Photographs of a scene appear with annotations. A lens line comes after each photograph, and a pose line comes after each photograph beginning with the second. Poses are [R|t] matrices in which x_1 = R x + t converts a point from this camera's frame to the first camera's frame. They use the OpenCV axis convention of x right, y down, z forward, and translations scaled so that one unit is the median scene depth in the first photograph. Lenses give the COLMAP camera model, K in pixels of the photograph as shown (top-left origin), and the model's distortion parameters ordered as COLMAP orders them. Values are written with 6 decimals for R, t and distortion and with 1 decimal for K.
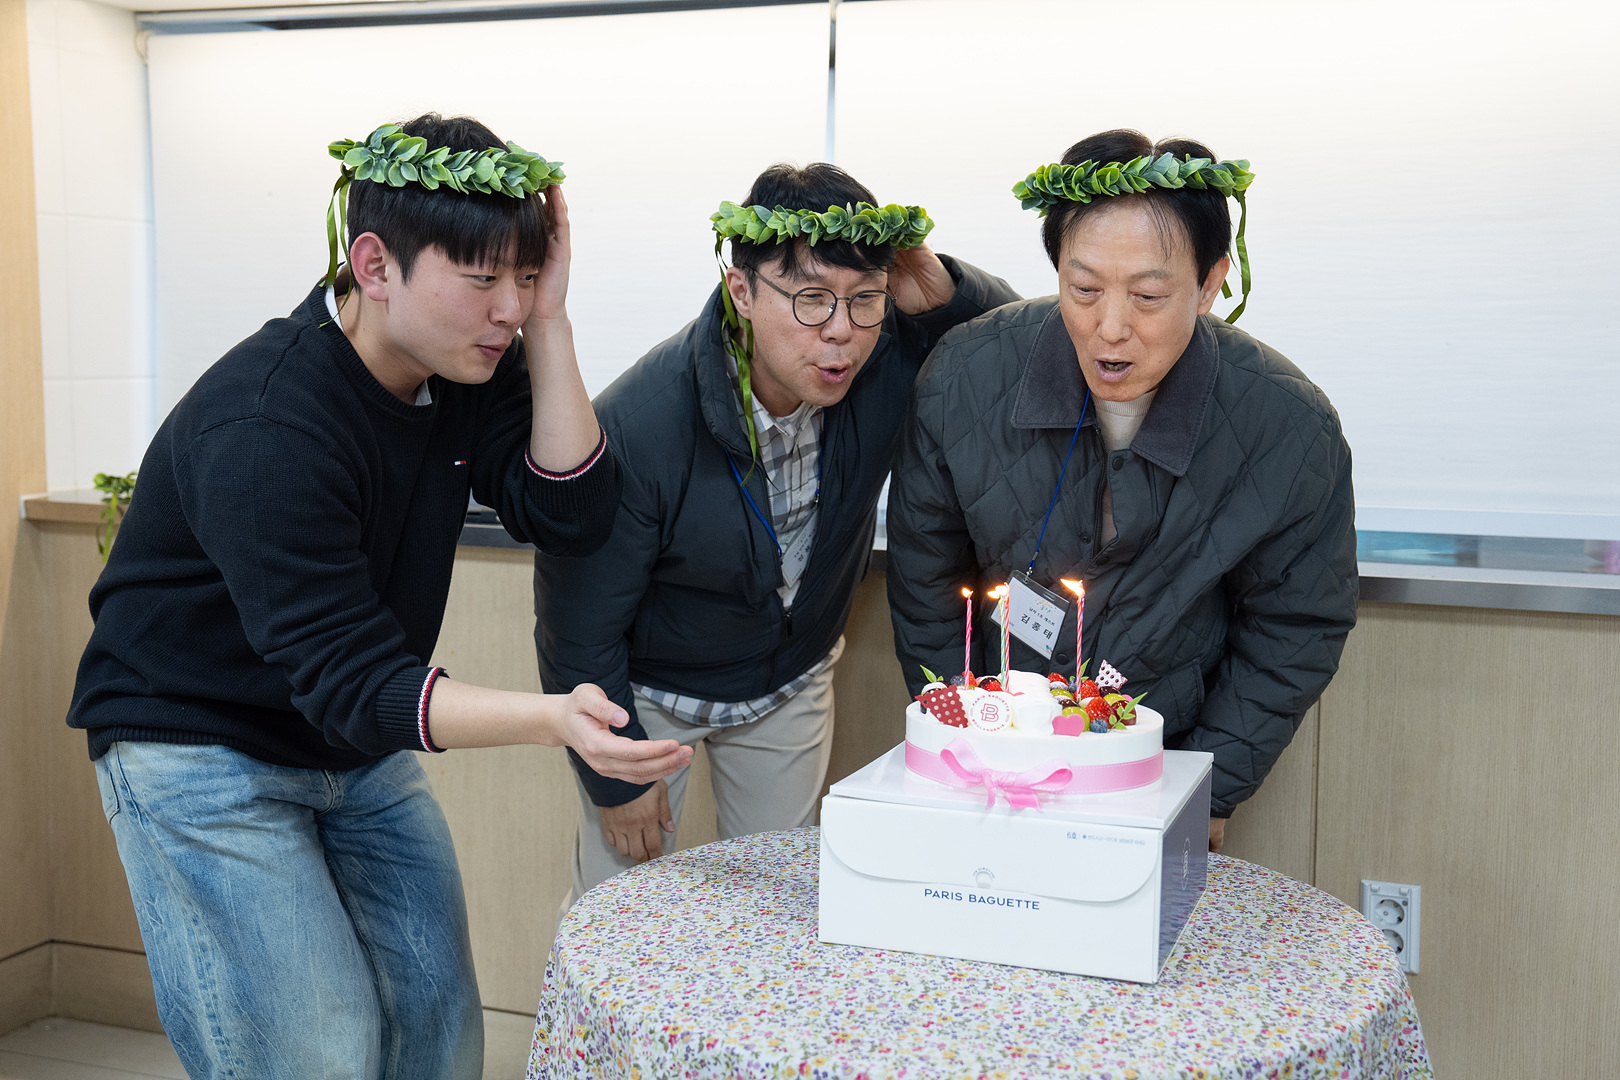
lens RADIAL K [[1945.9, 0, 810.0], [0, 1945.9, 540.0], [0, 0, 1]] dist [0.095212, 0.017547]
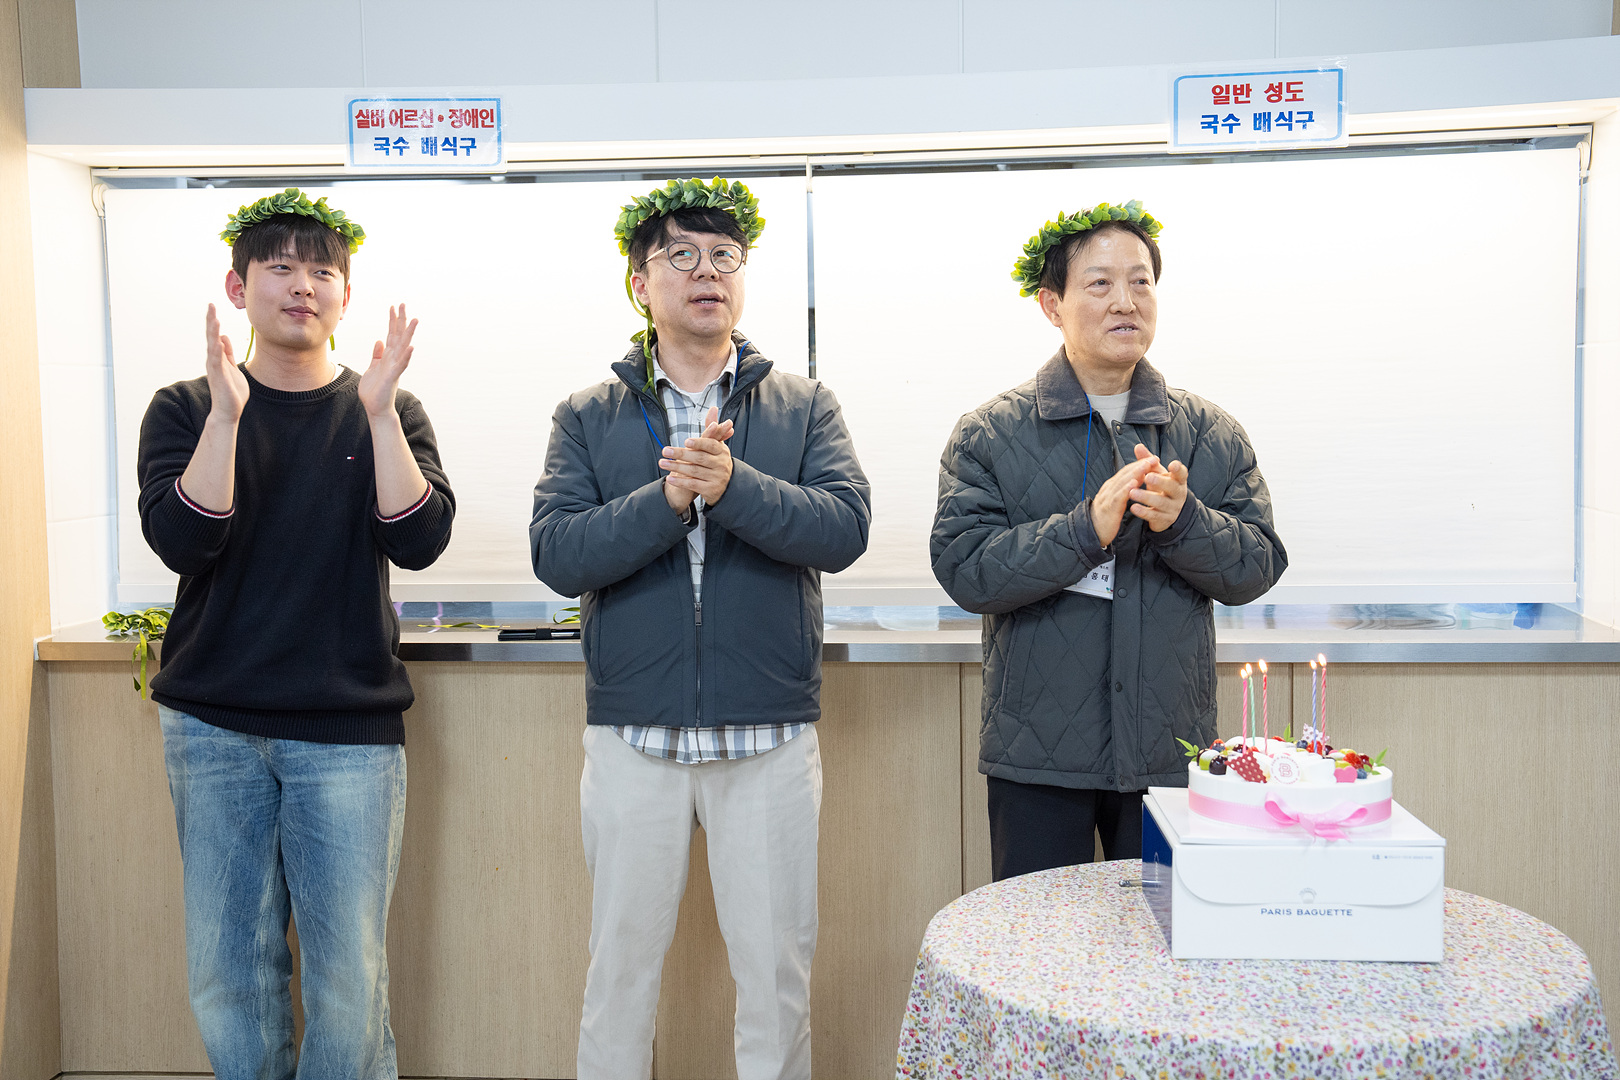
lens RADIAL K [[1905.7, 0, 817.2], [0, 1905.7, 544.4], [0, 0, 1]] dist [0.049204, 0.168222]
pose [[0.955841, -0.044180, 0.290546, -0.599062], [0.053503, 0.998274, -0.024220, -0.050672], [-0.288974, 0.038695, 0.956555, -0.153716]]
